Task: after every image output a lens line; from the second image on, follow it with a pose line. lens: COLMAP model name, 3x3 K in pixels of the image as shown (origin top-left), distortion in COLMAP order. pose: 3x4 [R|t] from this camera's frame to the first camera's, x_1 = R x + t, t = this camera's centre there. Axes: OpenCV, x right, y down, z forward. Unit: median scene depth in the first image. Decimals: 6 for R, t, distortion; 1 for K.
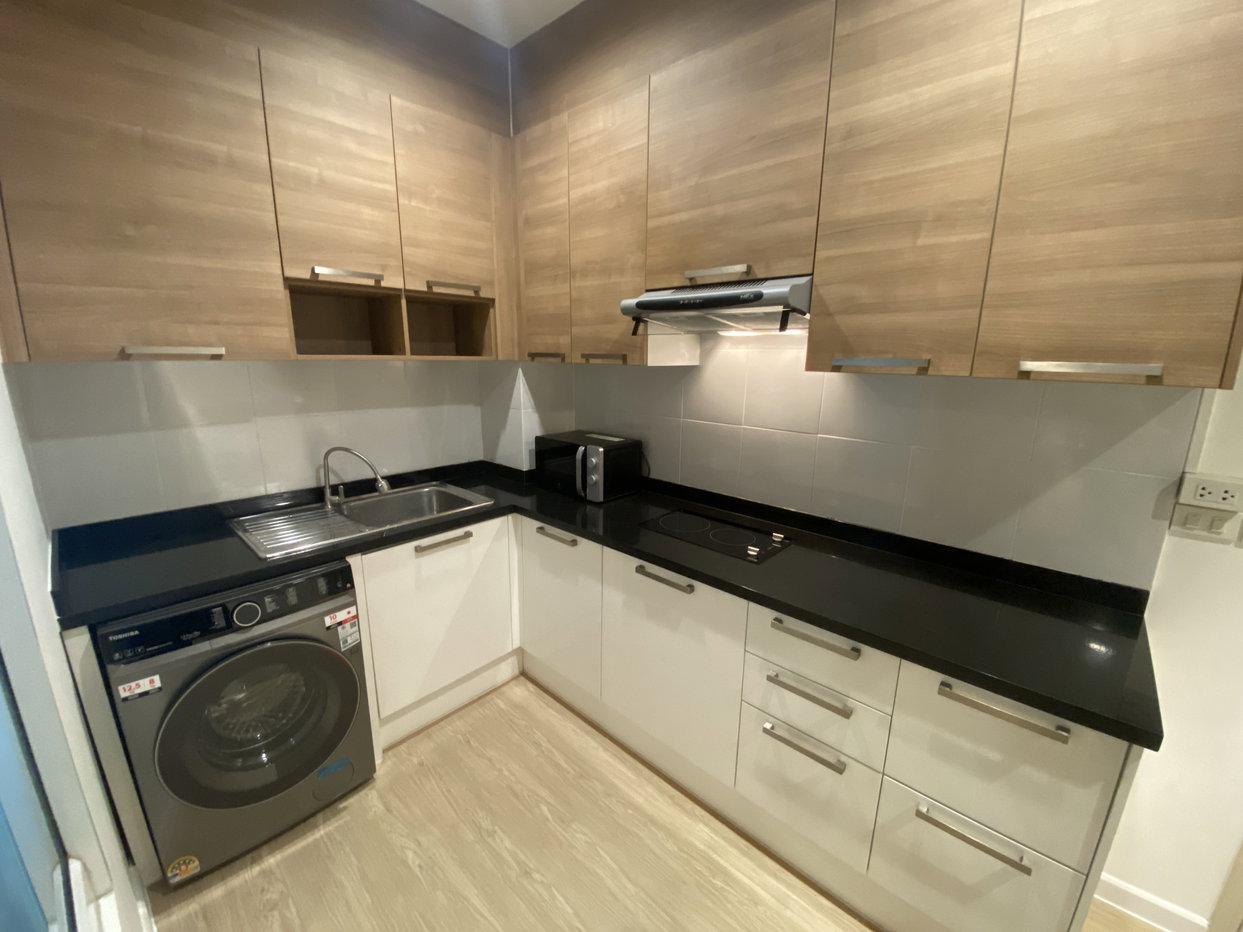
lens RADIAL K [[499.7, 0, 617.7], [0, 499.7, 474.0], [0, 0, 1]] dist [0.027280, -0.028812]
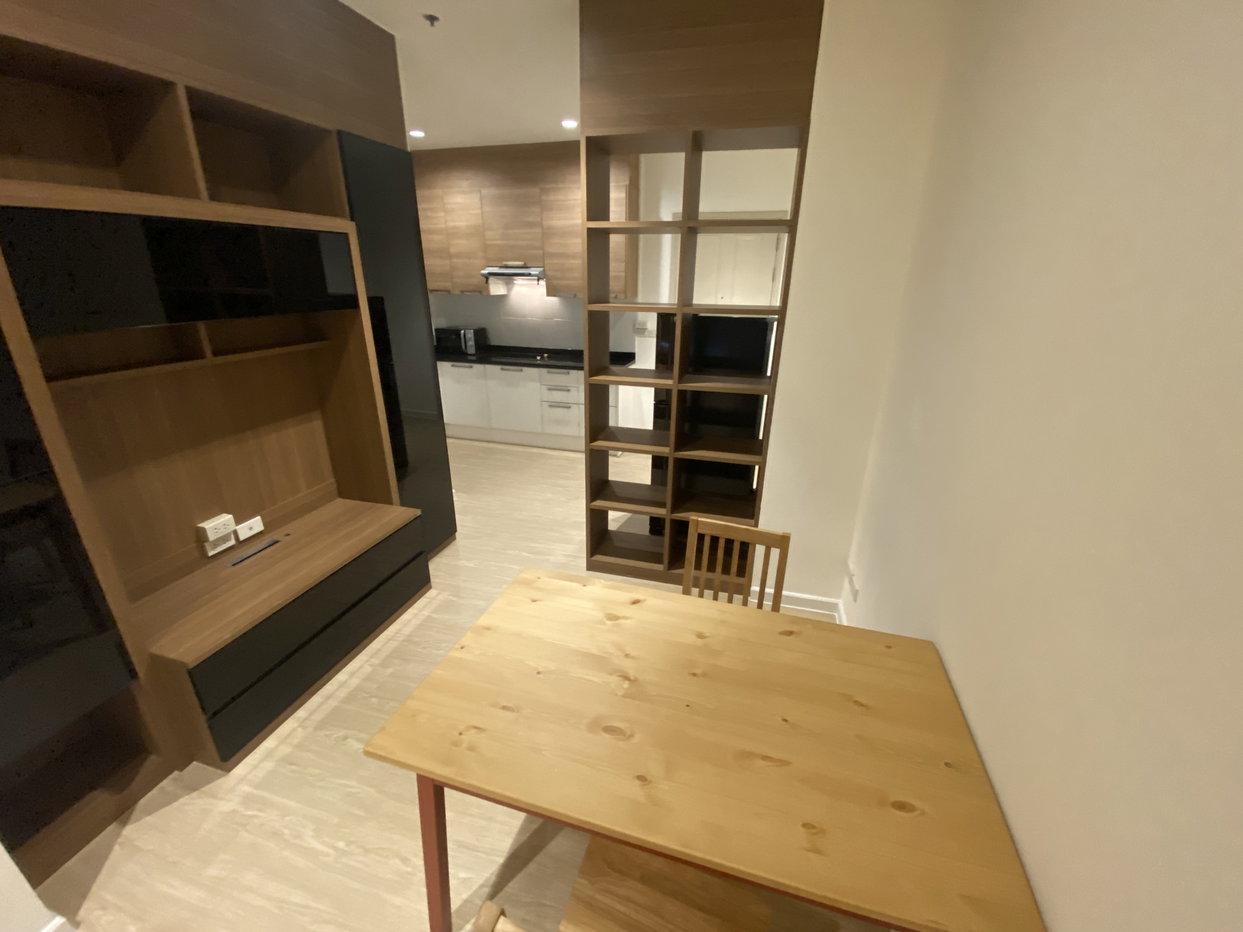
lens RADIAL K [[508.6, 0, 629.7], [0, 508.6, 467.0], [0, 0, 1]] dist [0.021901, -0.020151]
pose [[0.886848, -0.166118, 0.431168, -0.659920], [0.109952, 0.982205, 0.152264, 0.381323], [-0.448789, -0.087627, 0.889331, -1.987050]]
